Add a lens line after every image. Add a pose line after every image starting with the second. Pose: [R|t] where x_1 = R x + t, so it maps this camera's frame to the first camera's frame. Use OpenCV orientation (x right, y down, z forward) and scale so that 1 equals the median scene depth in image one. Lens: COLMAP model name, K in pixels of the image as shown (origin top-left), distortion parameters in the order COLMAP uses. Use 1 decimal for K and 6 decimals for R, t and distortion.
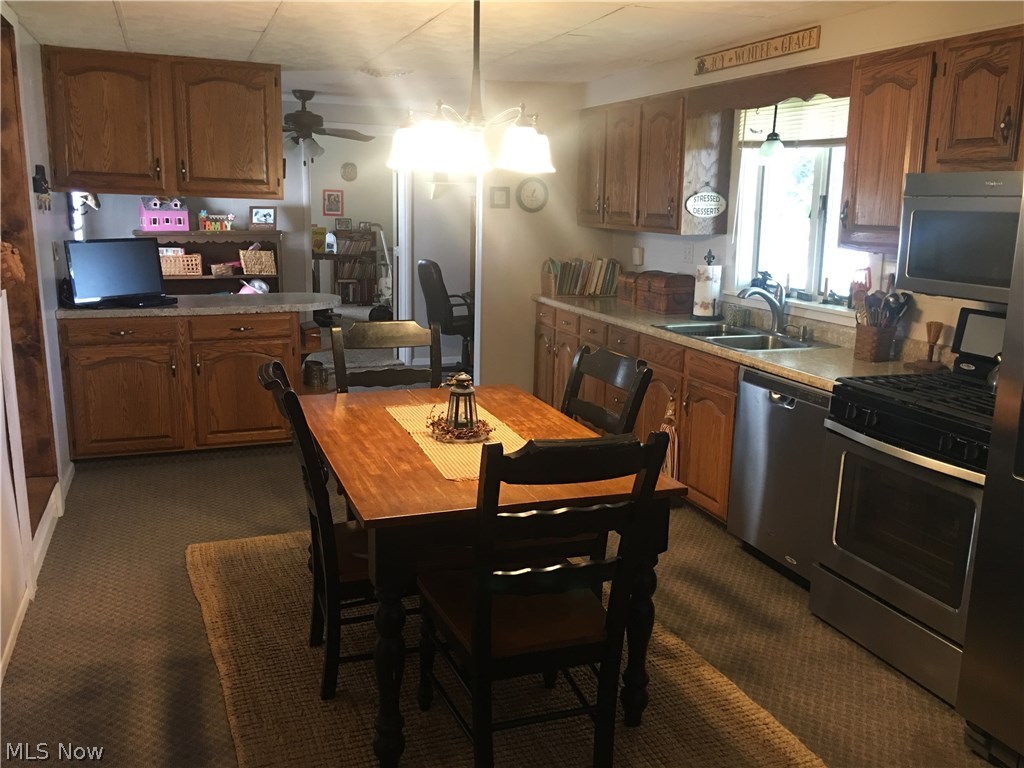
lens RADIAL K [[870.4, 0, 512.0], [0, 870.4, 384.0], [0, 0, 1]] dist [-0.000823, -0.000710]
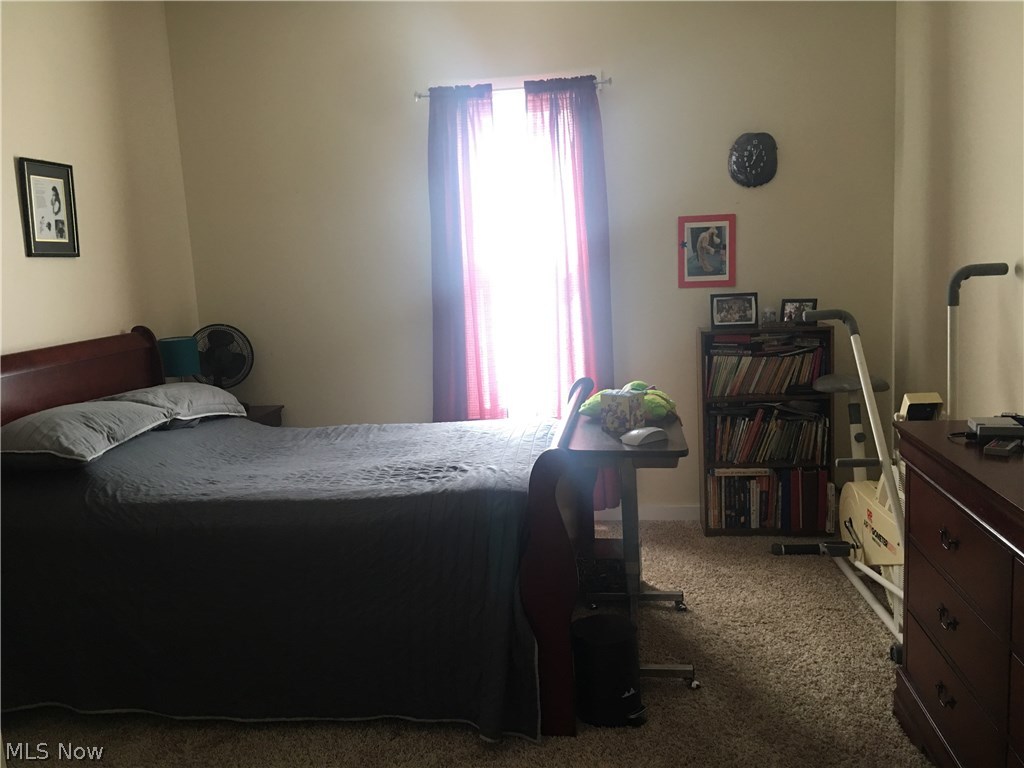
lens RADIAL K [[870.4, 0, 512.0], [0, 870.4, 384.0], [0, 0, 1]] dist [-0.000823, -0.000710]
pose [[0.872127, -0.007870, -0.489217, -0.101017], [-0.046749, 0.993956, -0.099328, -0.114870], [0.487042, 0.109497, 0.866488, 0.657448]]
